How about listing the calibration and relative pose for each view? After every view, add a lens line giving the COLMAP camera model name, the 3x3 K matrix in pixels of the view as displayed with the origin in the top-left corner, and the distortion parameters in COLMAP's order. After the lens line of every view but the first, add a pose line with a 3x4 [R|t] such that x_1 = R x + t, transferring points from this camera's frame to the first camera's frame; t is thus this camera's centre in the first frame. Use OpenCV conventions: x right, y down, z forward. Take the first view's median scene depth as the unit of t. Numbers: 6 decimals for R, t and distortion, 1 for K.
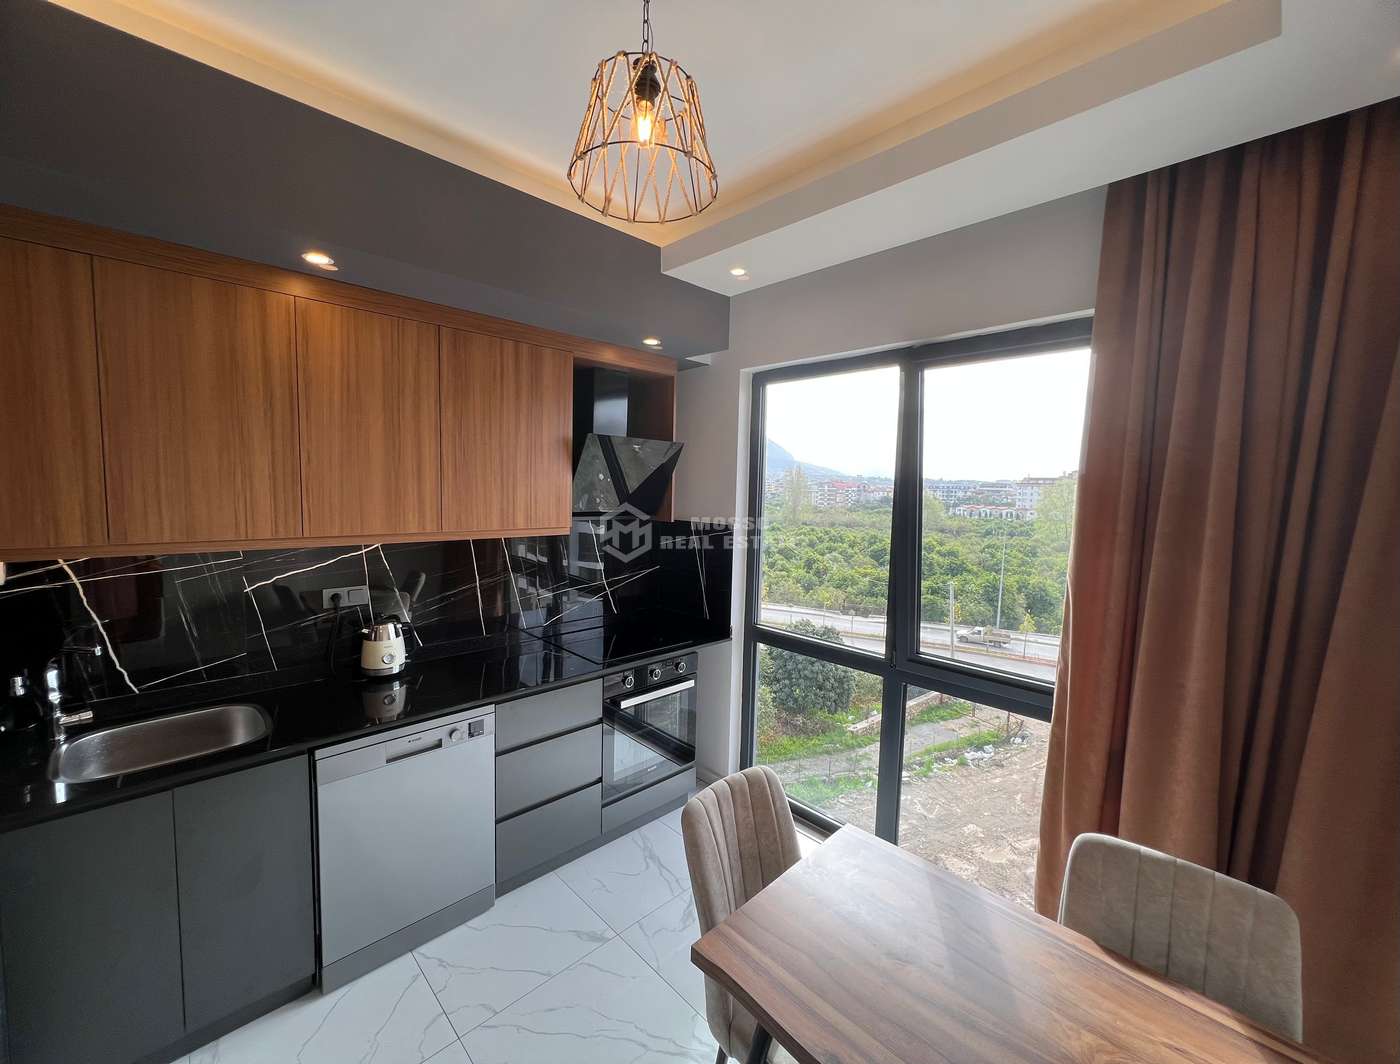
lens RADIAL K [[565.7, 0, 691.2], [0, 565.7, 534.6], [0, 0, 1]] dist [0.000710, -0.000030]
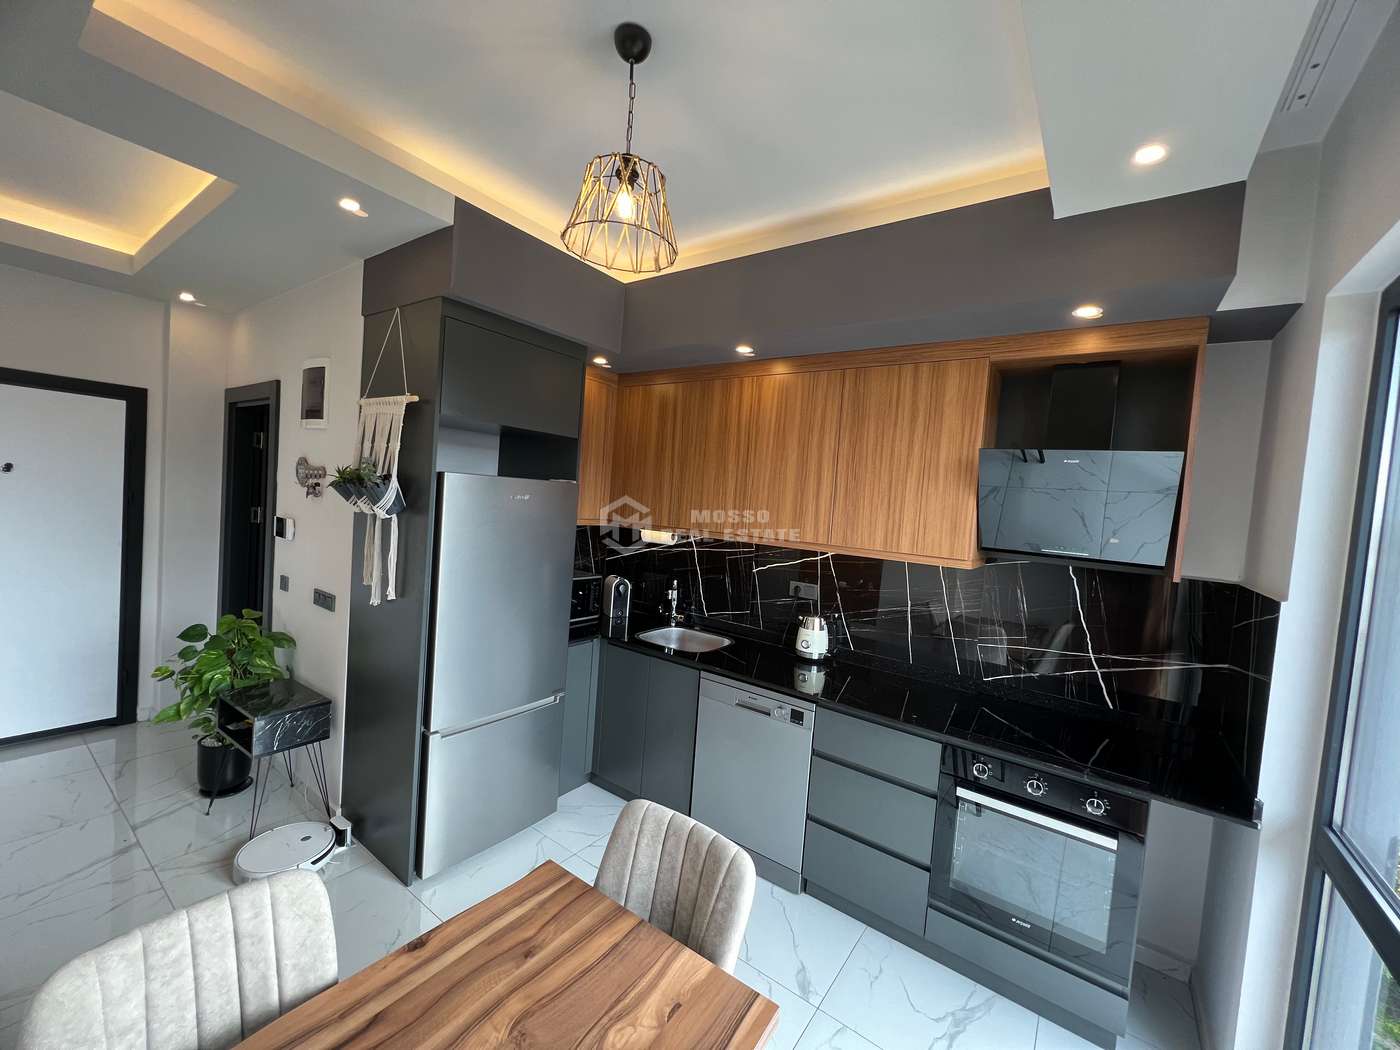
lens RADIAL K [[559.6, 0, 694.1], [0, 559.6, 524.4], [0, 0, 1]] dist [0.001046, 0.000122]
pose [[0.168581, 0.034034, -0.985100, 0.618366], [-0.149837, 0.988674, 0.008516, -0.013292], [0.974233, 0.146169, 0.171771, 0.512464]]
